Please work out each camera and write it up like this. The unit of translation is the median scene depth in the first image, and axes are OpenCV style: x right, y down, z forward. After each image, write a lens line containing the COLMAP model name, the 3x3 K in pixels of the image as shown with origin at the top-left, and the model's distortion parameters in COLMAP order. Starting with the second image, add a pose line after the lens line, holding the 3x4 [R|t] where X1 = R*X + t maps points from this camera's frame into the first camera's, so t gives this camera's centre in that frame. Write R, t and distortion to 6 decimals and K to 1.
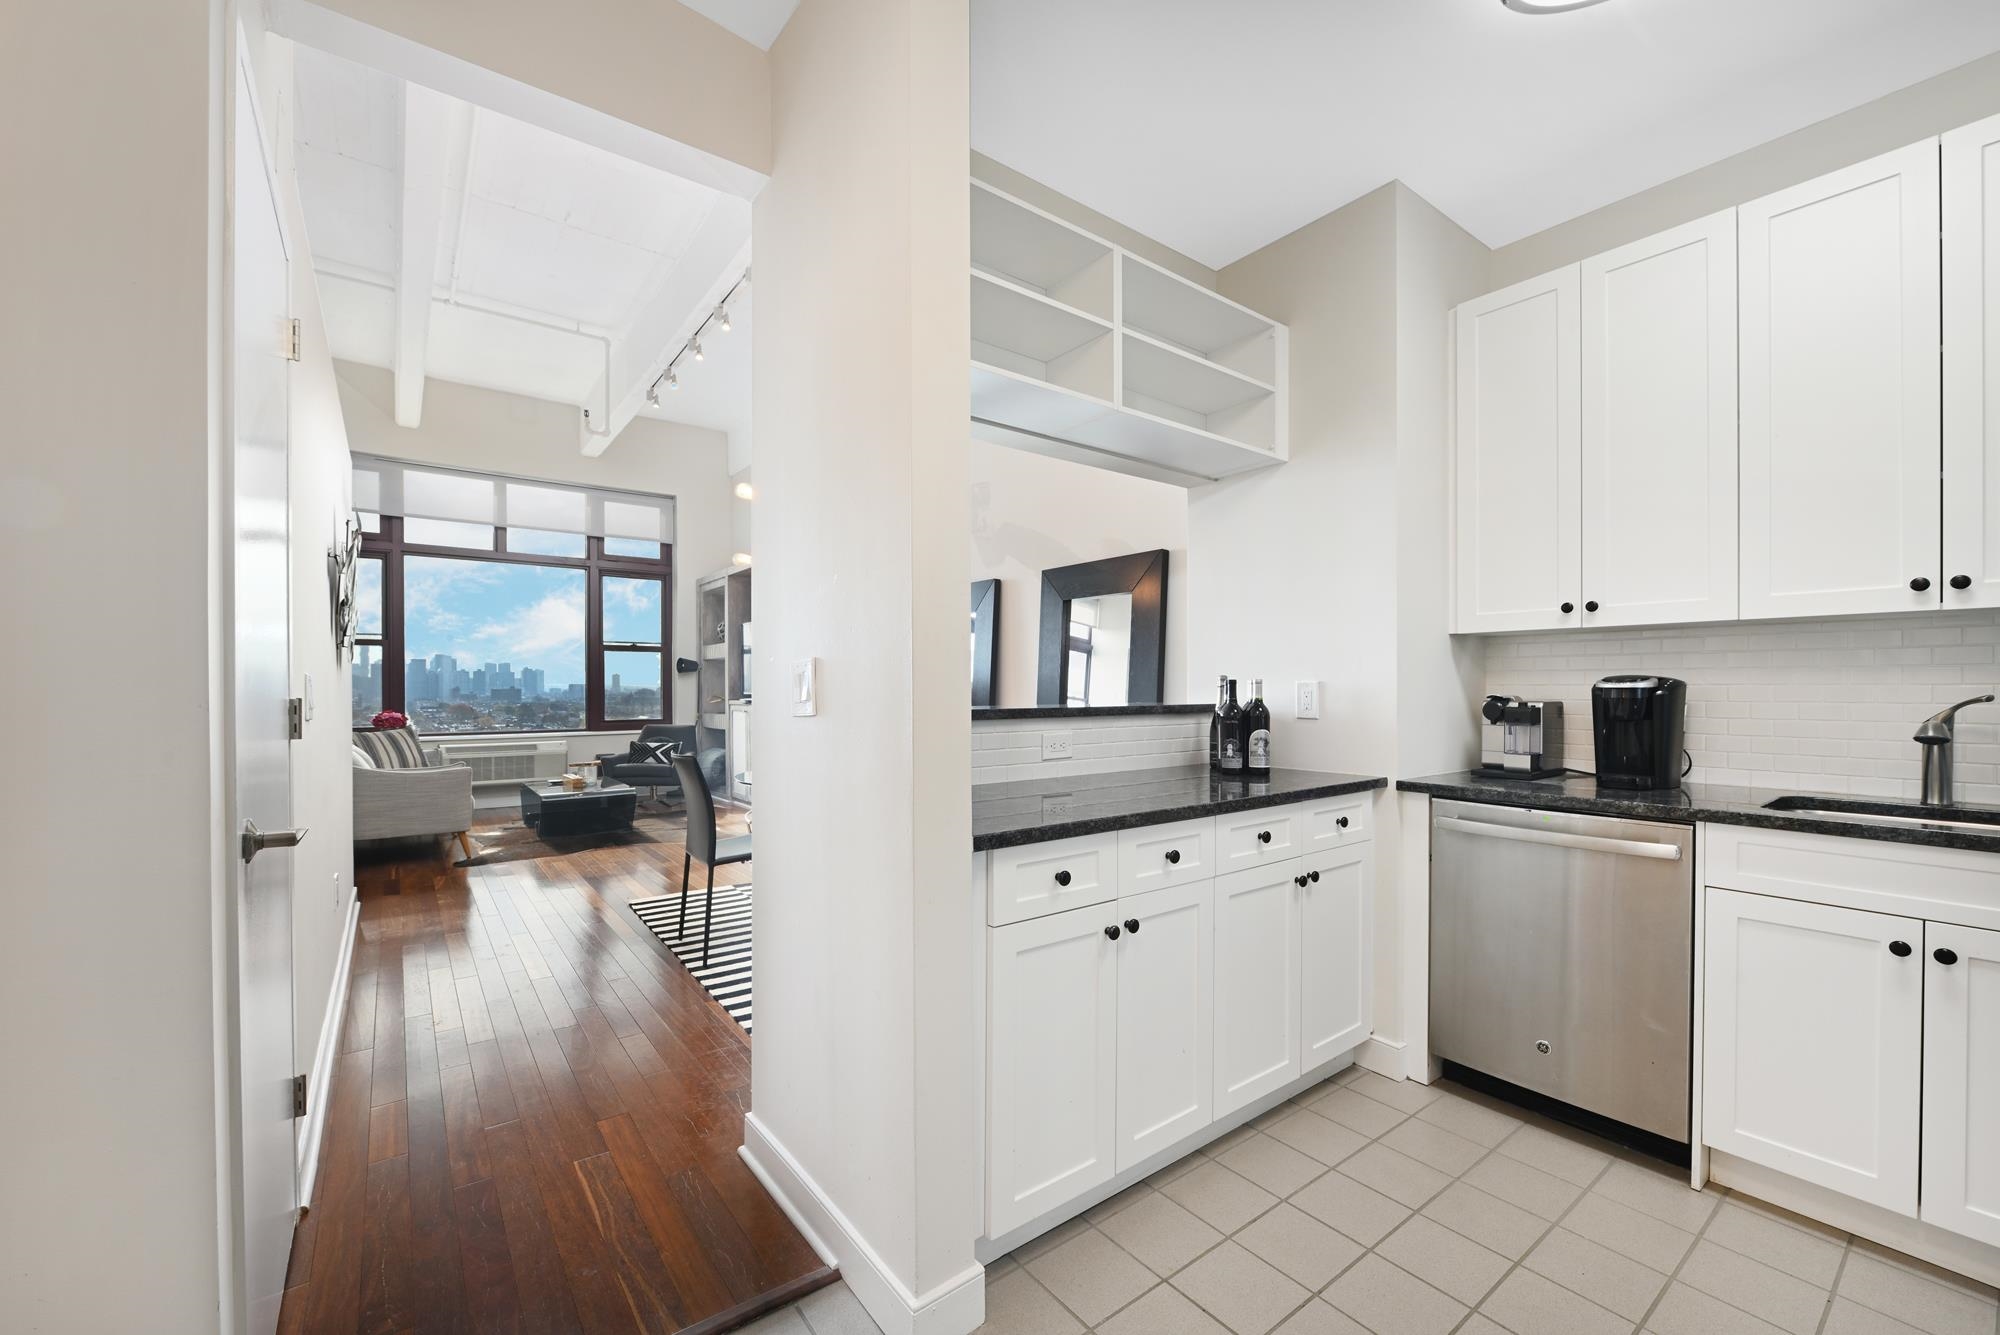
lens RADIAL K [[812.3, 0, 991.9], [0, 812.3, 691.8], [0, 0, 1]] dist [-0.004330, -0.000345]
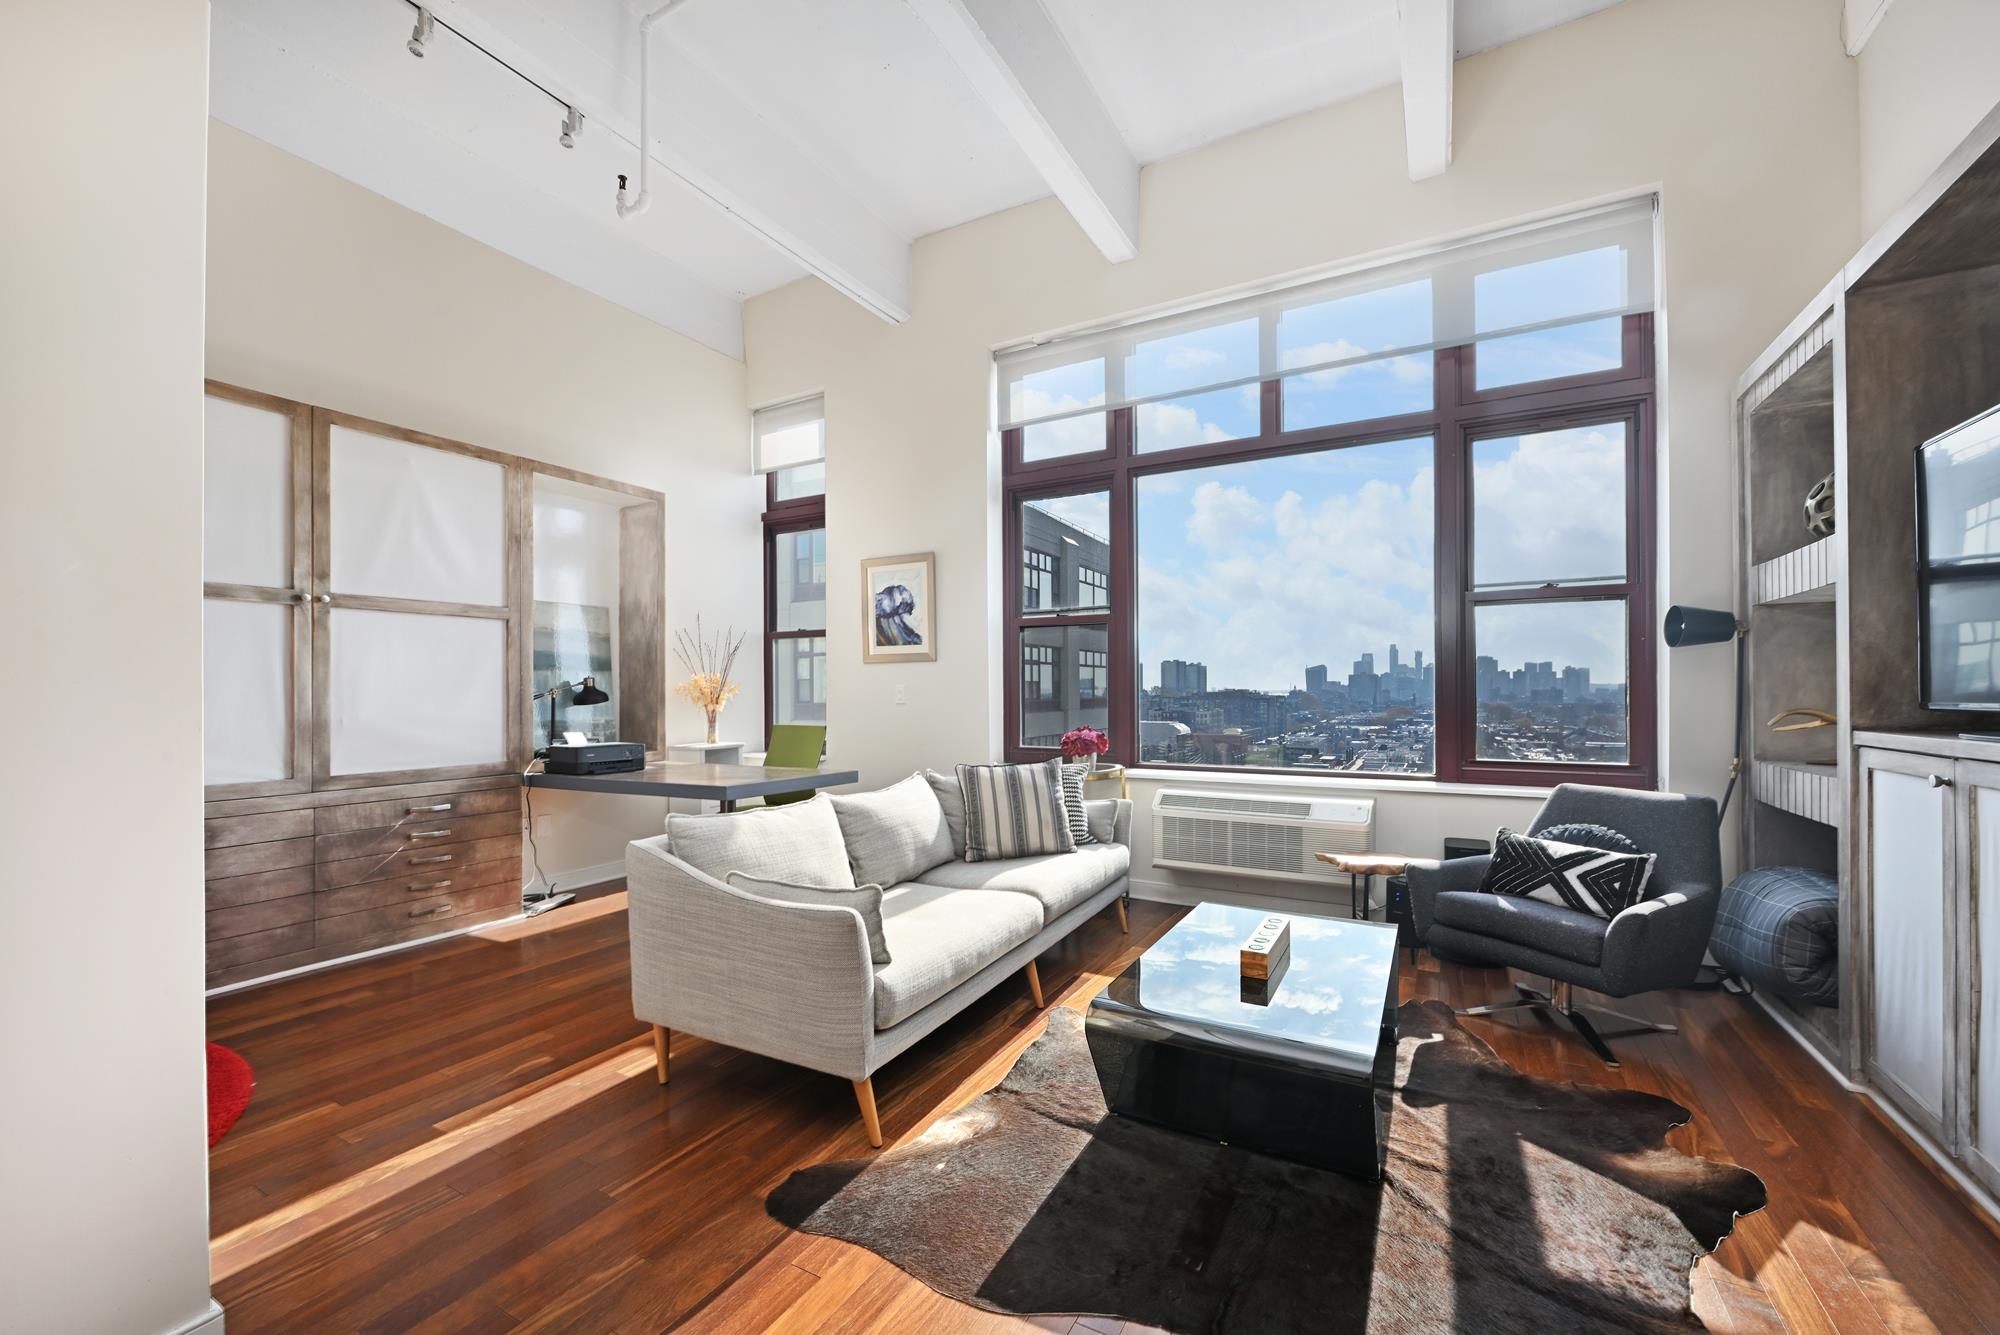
lens RADIAL K [[814.3, 0, 1002.5], [0, 814.3, 691.3], [0, 0, 1]] dist [-0.001604, -0.000095]
pose [[0.425921, 0.001181, -0.904760, -0.547546], [-0.002078, 0.999998, 0.000327, -0.009203], [0.904758, 0.001740, 0.425922, 1.729927]]
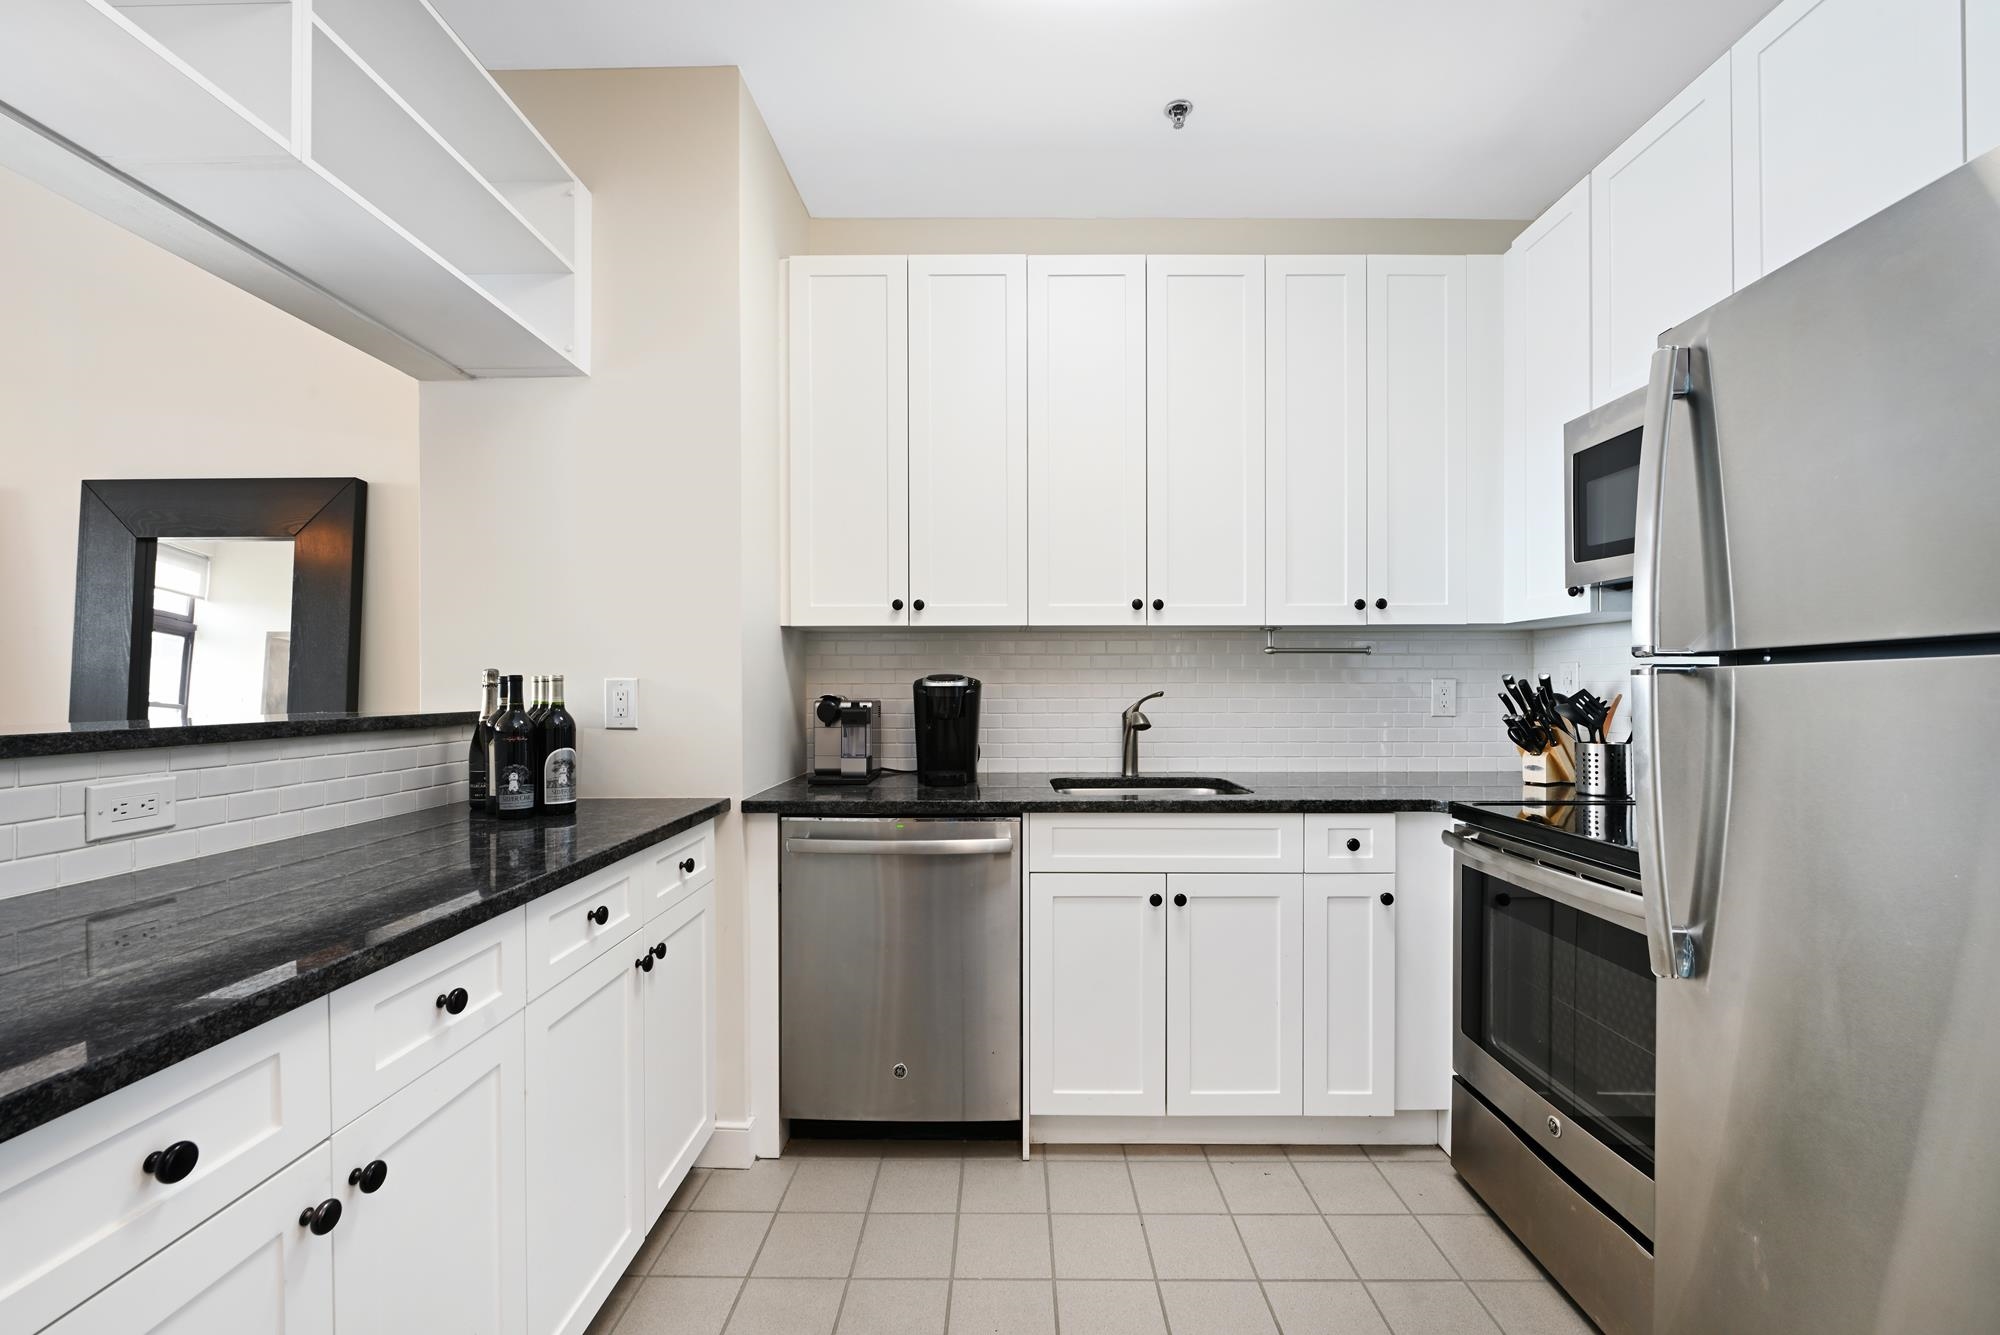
lens RADIAL K [[789.5, 0, 992.9], [0, 789.5, 689.7], [0, 0, 1]] dist [-0.010501, -0.000065]
pose [[0.601399, -0.003780, 0.798940, 0.017473], [0.006917, 0.999976, -0.000476, -0.000151], [-0.798919, 0.005812, 0.601410, 0.294373]]
